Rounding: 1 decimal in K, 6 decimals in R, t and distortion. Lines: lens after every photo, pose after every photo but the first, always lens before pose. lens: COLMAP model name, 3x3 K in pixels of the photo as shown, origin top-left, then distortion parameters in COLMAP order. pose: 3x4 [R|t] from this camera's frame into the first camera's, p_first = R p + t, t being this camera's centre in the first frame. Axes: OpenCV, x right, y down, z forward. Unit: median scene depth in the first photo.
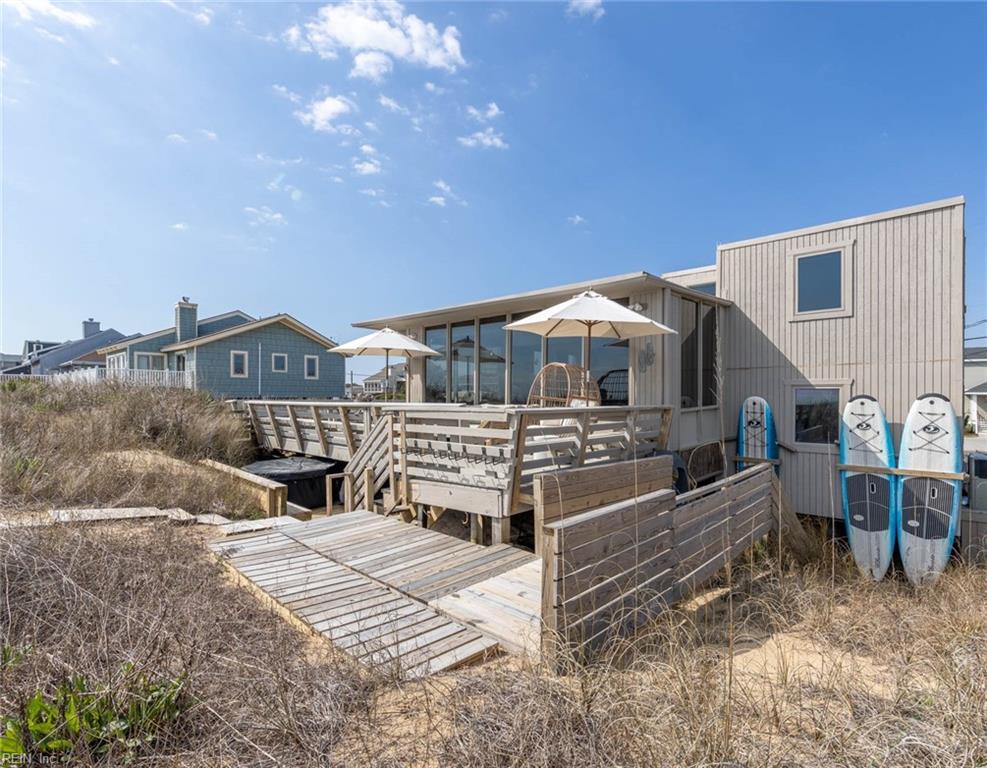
lens RADIAL K [[500.8, 0, 498.8], [0, 500.8, 388.8], [0, 0, 1]] dist [0.000514, 0.000089]
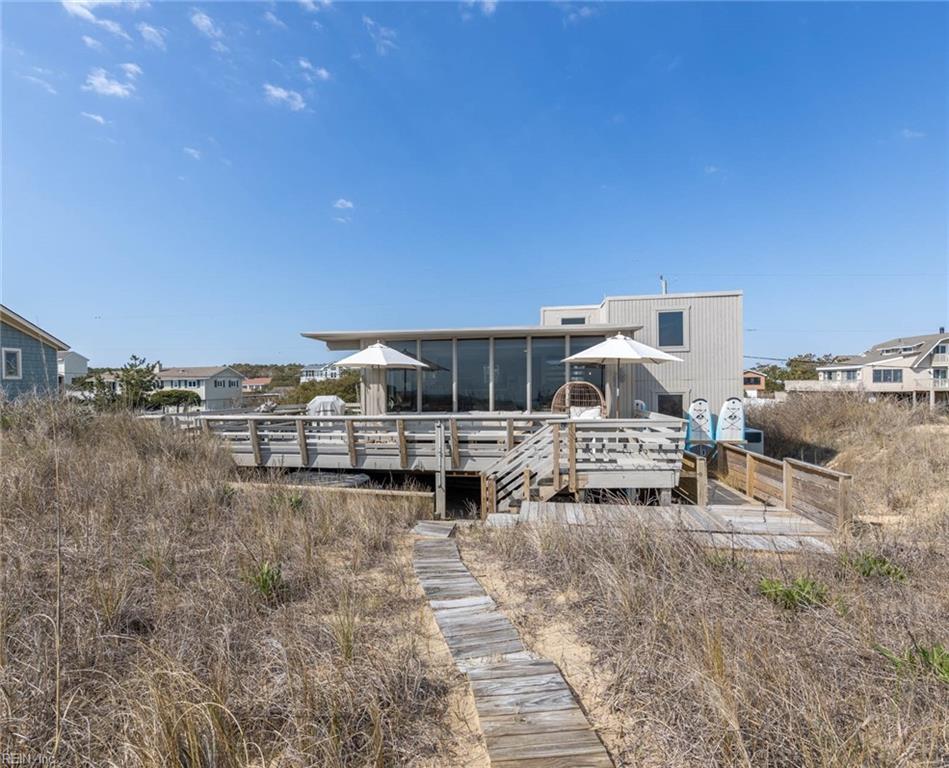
lens RADIAL K [[490.2, 0, 470.0], [0, 490.2, 380.0], [0, 0, 1]] dist [0.007249, 0.000824]
pose [[0.841525, -0.004005, 0.540203, -0.835268], [0.006536, 0.999975, -0.002767, -0.051453], [-0.540178, 0.005859, 0.841530, 0.015143]]
